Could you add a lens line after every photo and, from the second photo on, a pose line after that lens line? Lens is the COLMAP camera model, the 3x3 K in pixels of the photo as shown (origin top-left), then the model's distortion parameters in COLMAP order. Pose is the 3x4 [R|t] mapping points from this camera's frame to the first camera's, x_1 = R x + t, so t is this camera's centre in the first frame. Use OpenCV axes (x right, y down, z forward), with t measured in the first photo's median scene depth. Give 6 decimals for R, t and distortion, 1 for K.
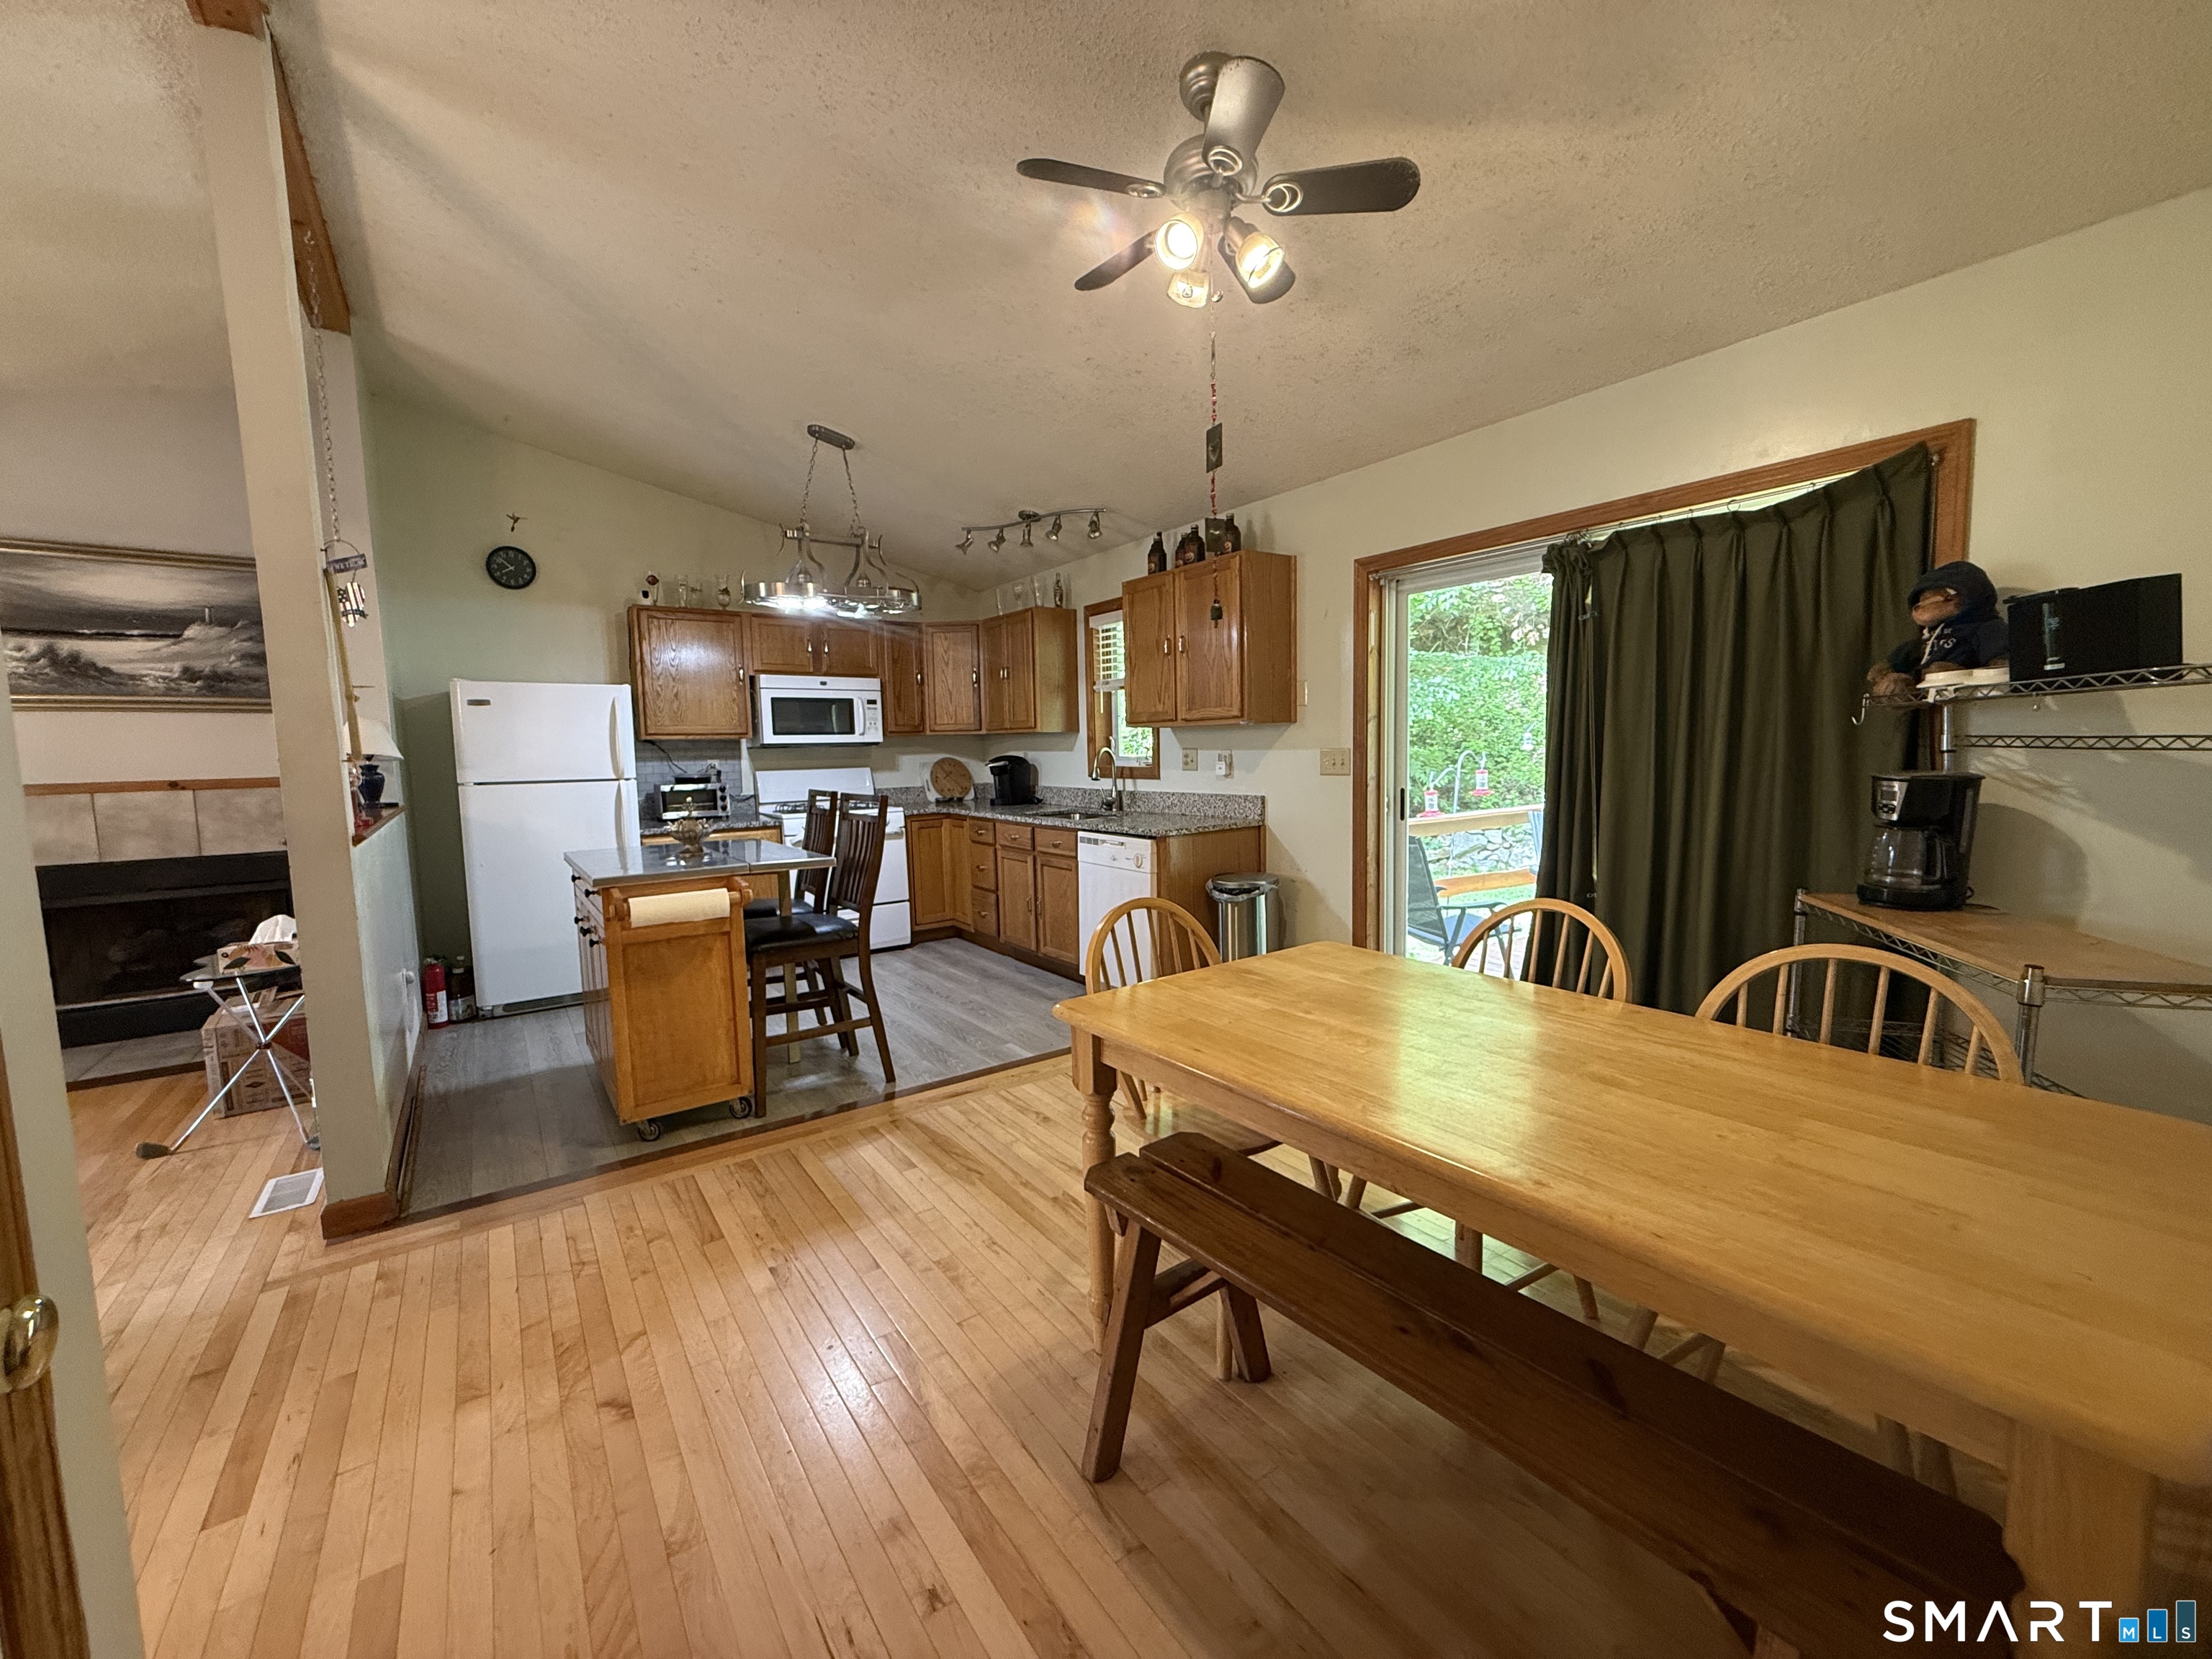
lens RADIAL K [[880.7, 0, 1109.0], [0, 880.7, 831.8], [0, 0, 1]] dist [-0.000444, -0.000305]
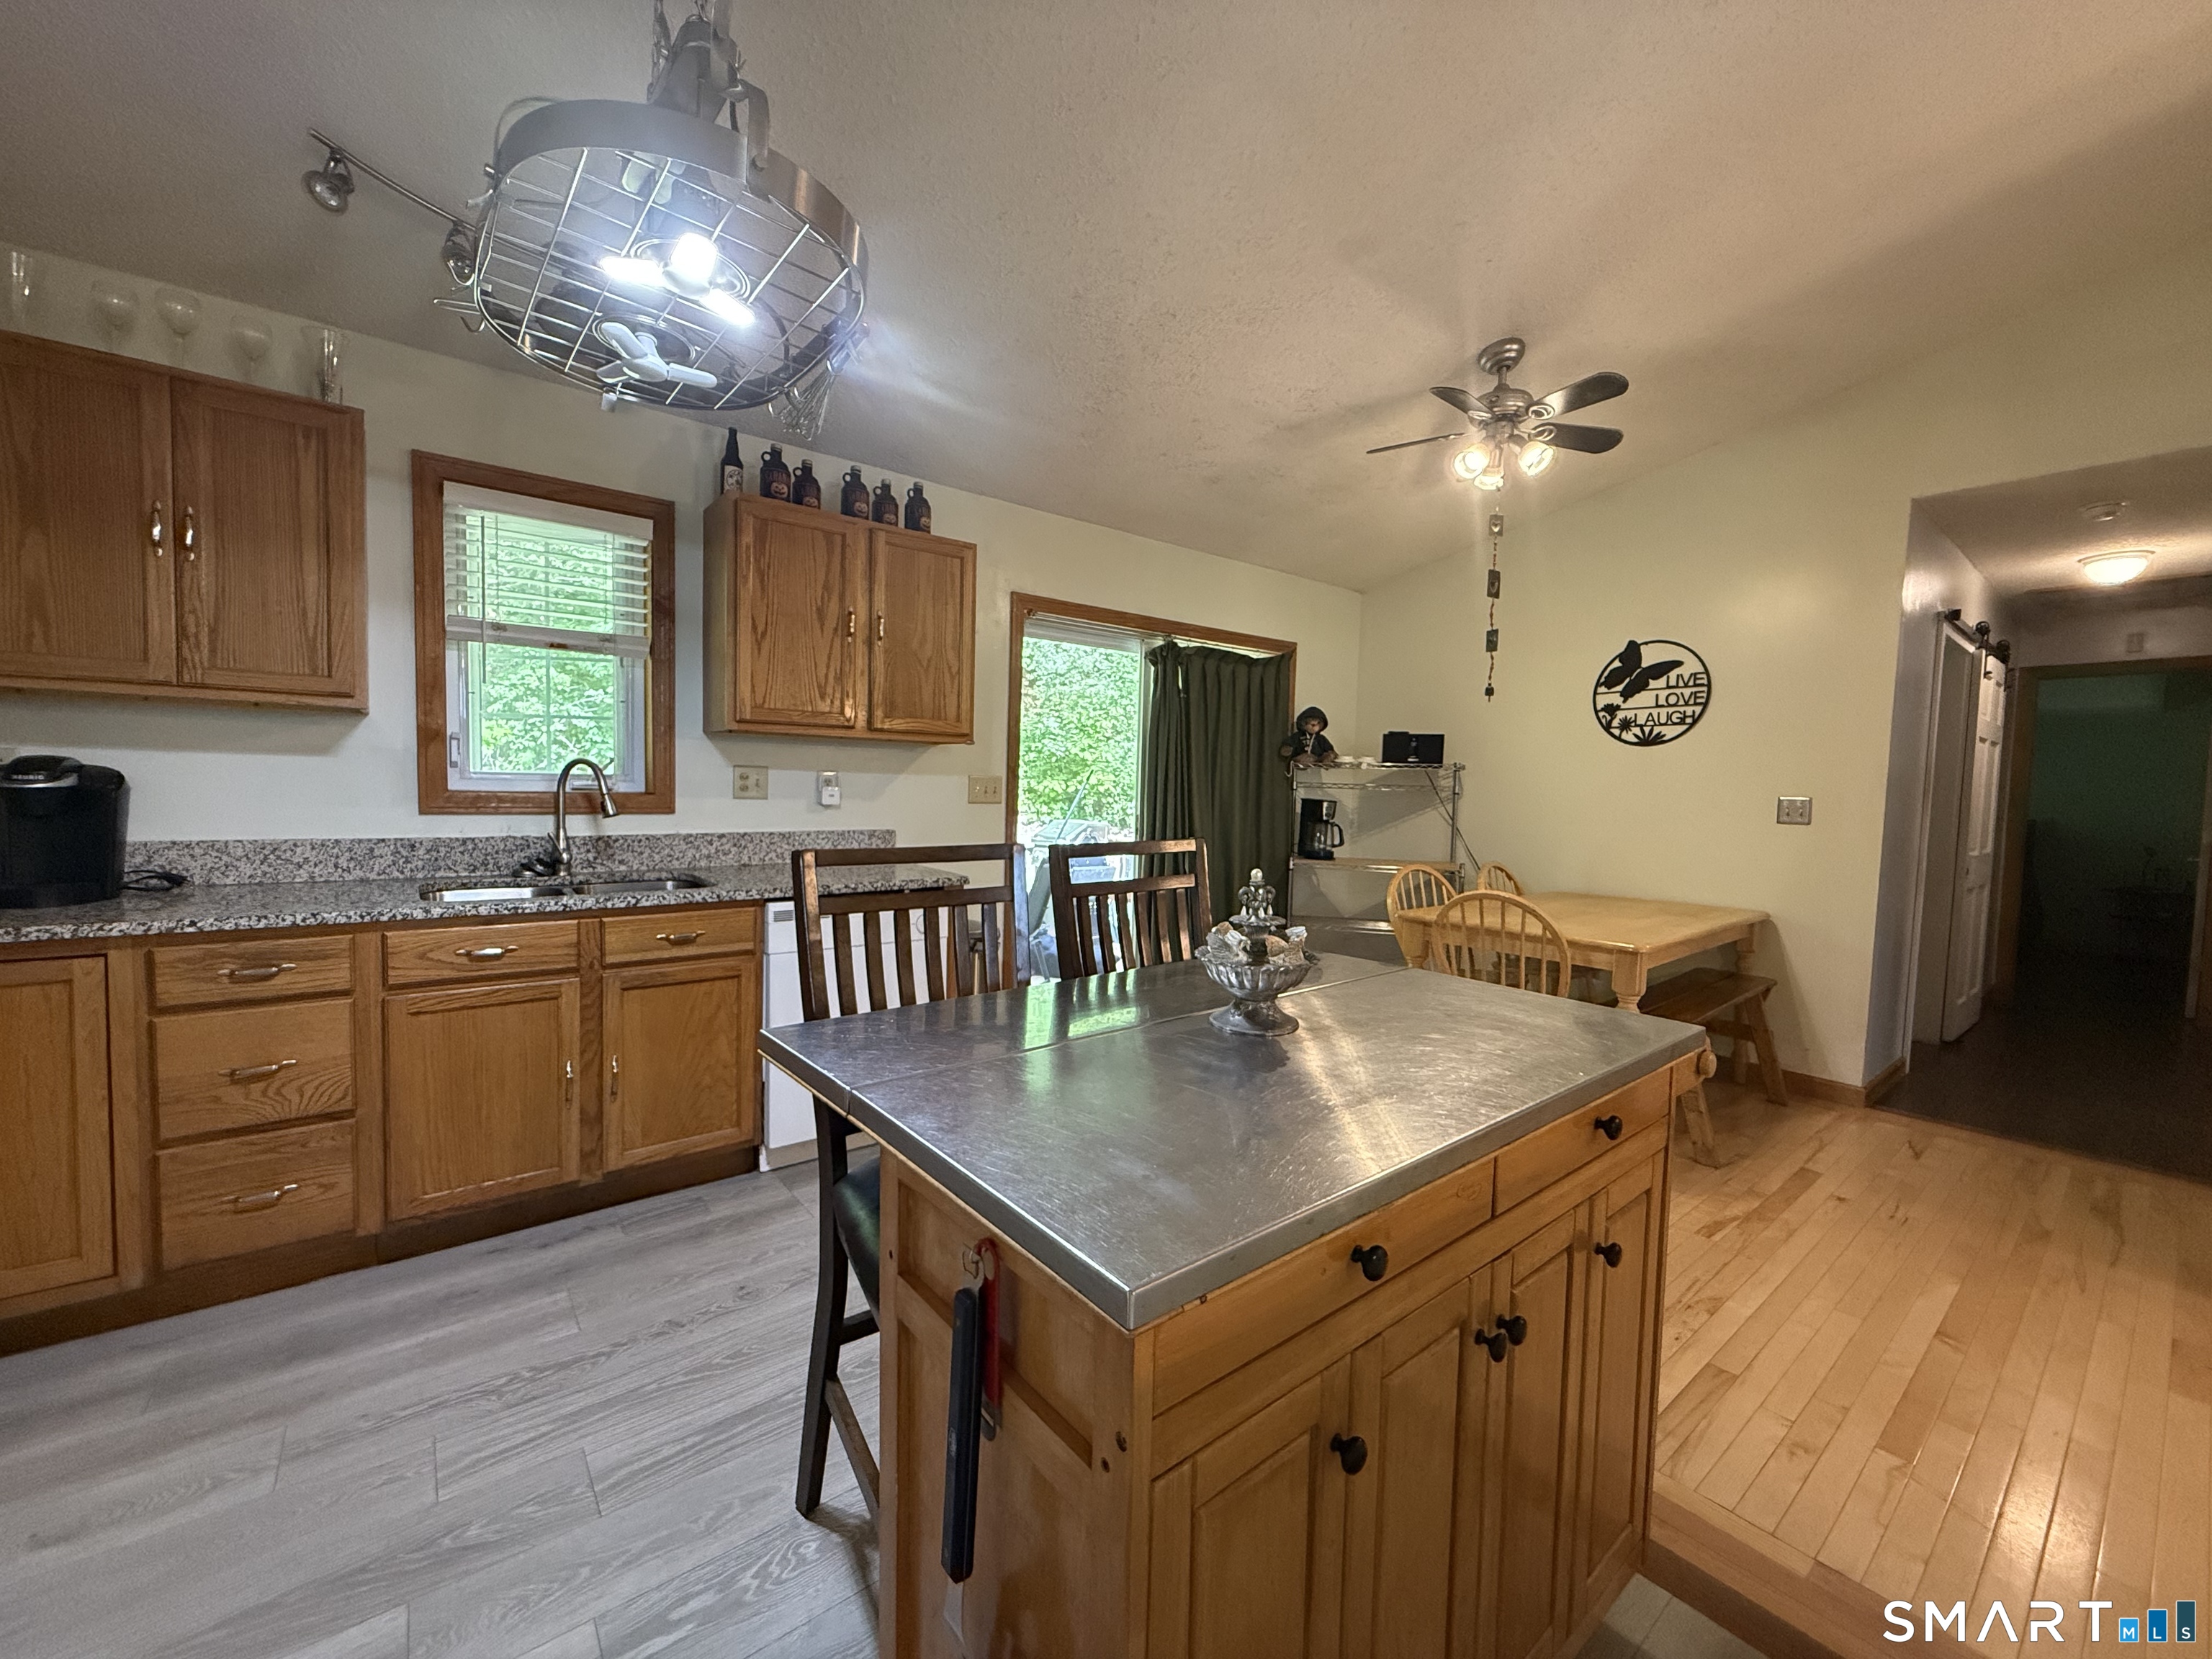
lens RADIAL K [[880.7, 0, 1102.9], [0, 880.7, 827.5], [0, 0, 1]] dist [-0.000444, -0.000305]
pose [[-0.051799, -0.030180, 0.998201, -0.684085], [0.073874, 0.996689, 0.033967, -0.058630], [-0.995921, 0.075501, -0.049398, 0.883552]]
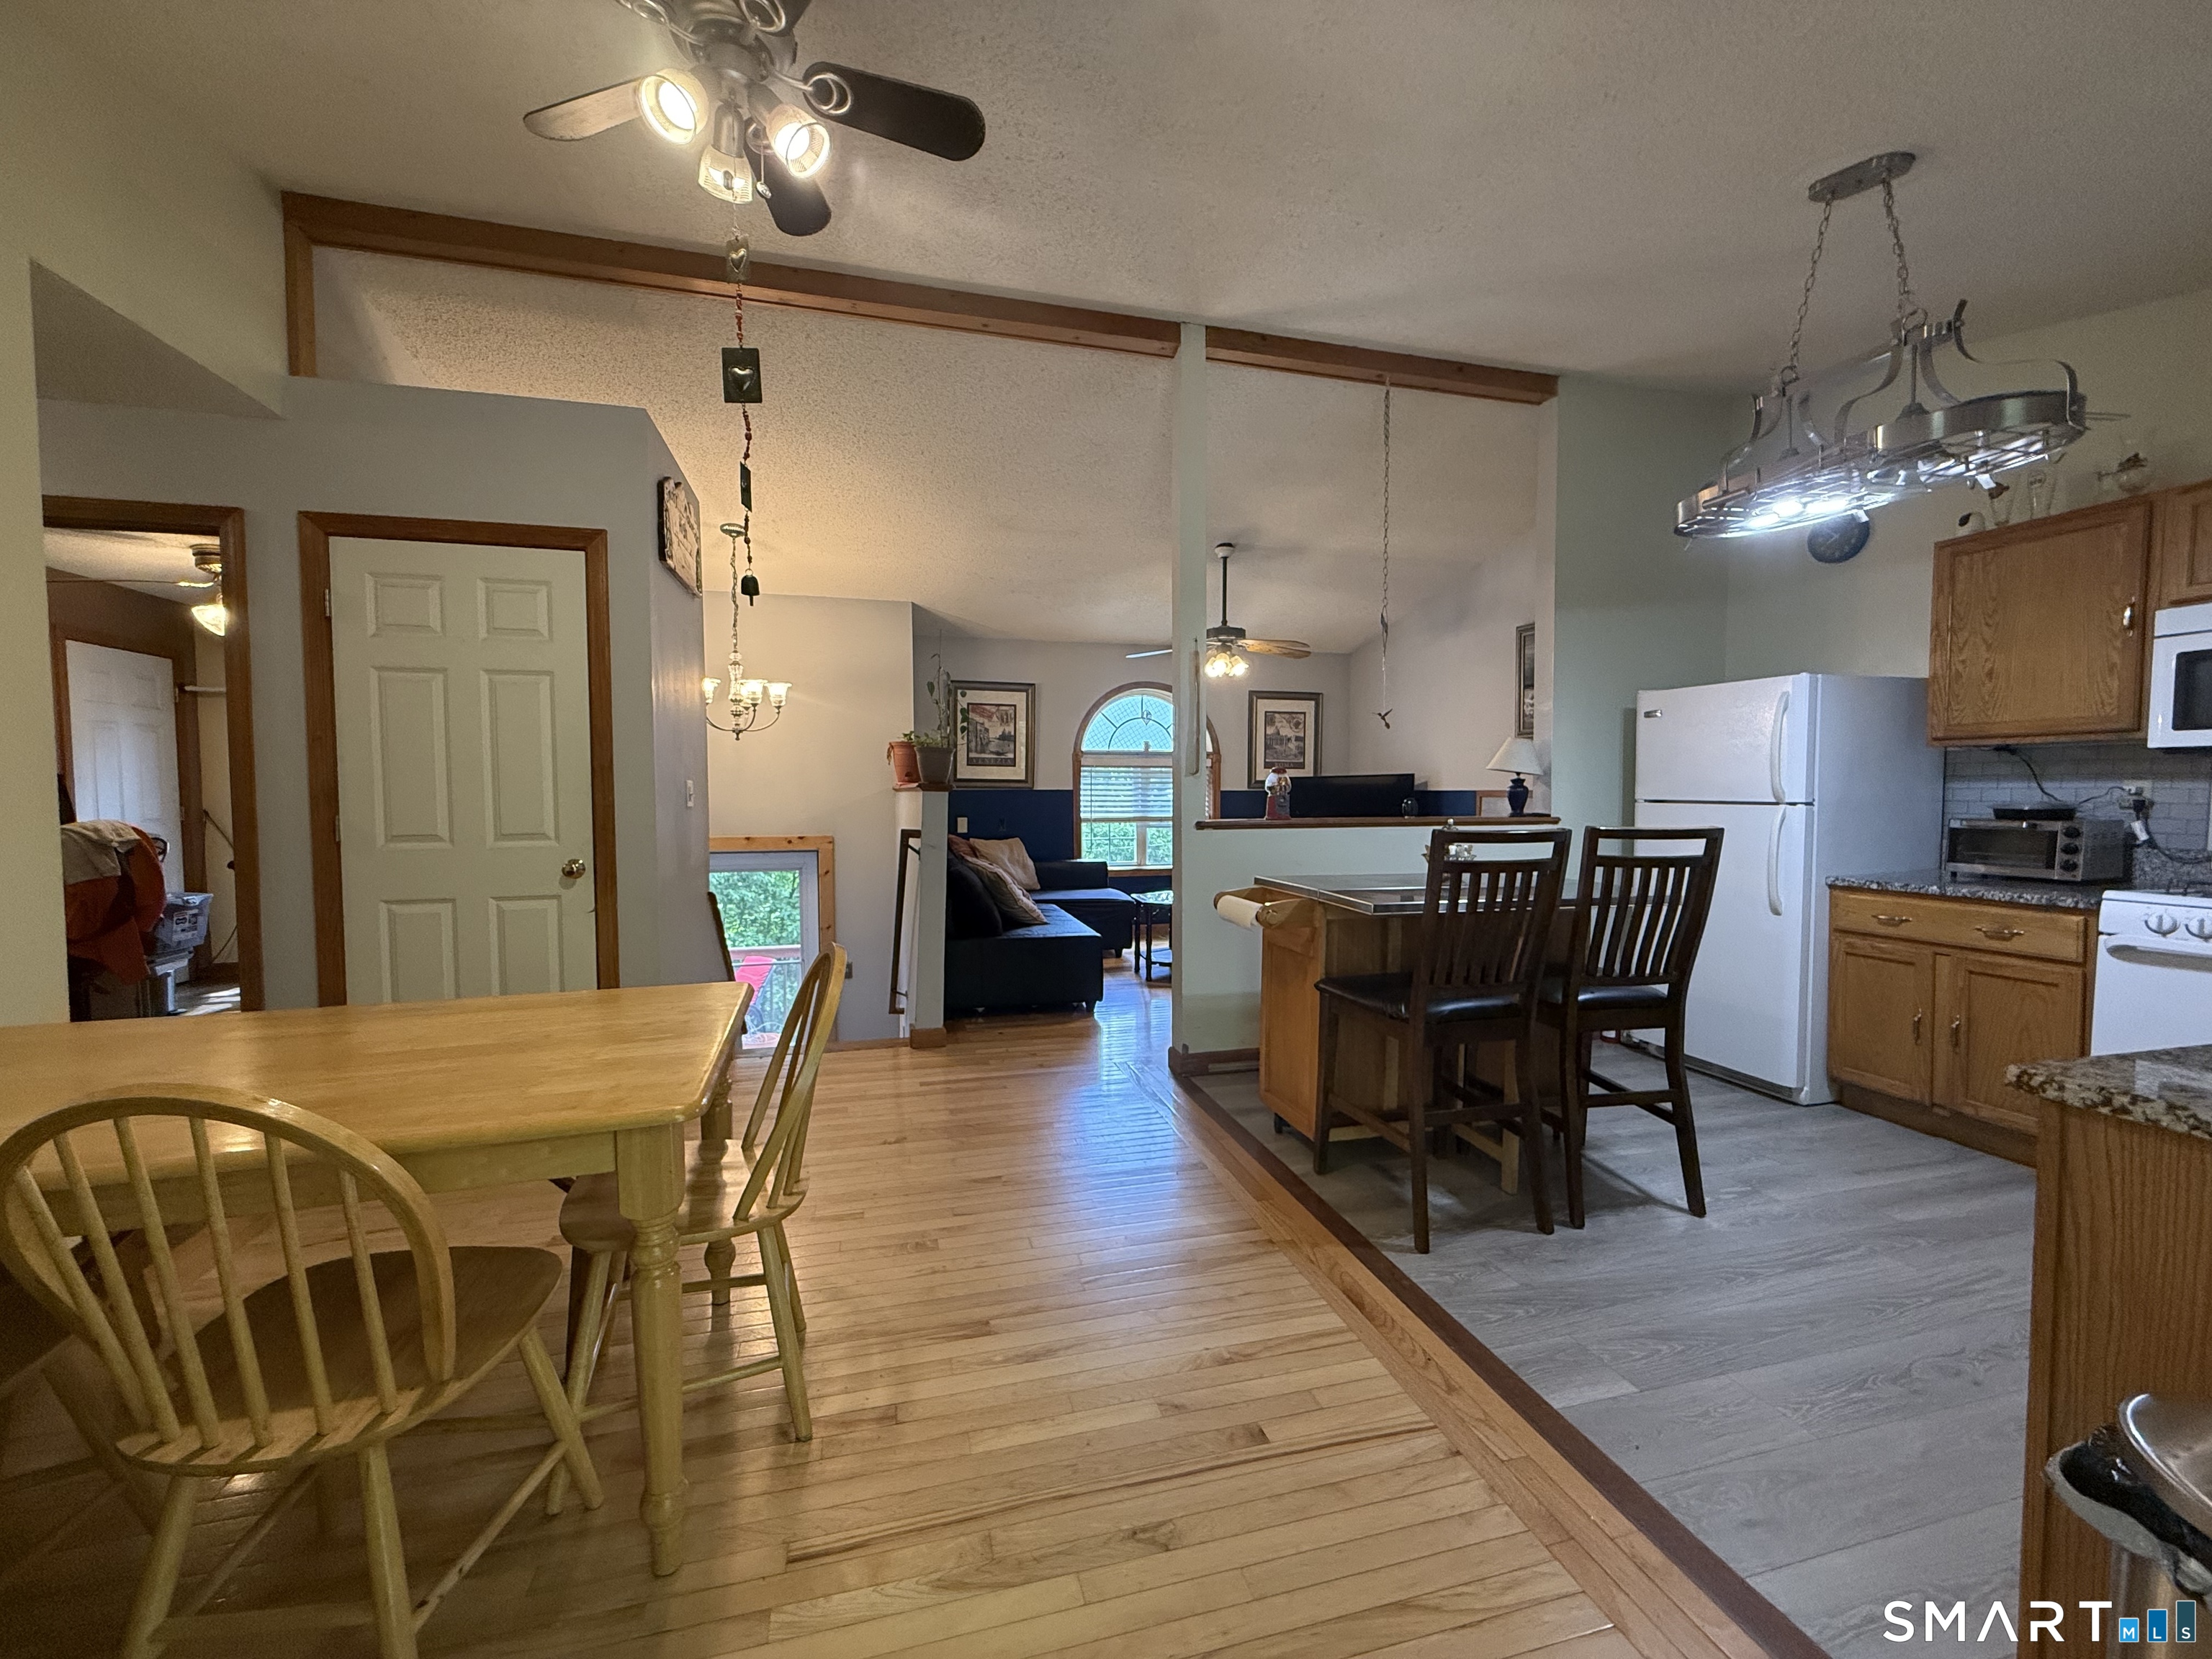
lens RADIAL K [[880.7, 0, 1101.2], [0, 880.7, 827.6], [0, 0, 1]] dist [-0.000444, -0.000305]
pose [[-0.355986, 0.059938, -0.932567, 0.373833], [-0.082373, 0.992044, 0.095205, -0.069122], [0.930854, 0.110710, -0.348217, 0.805223]]
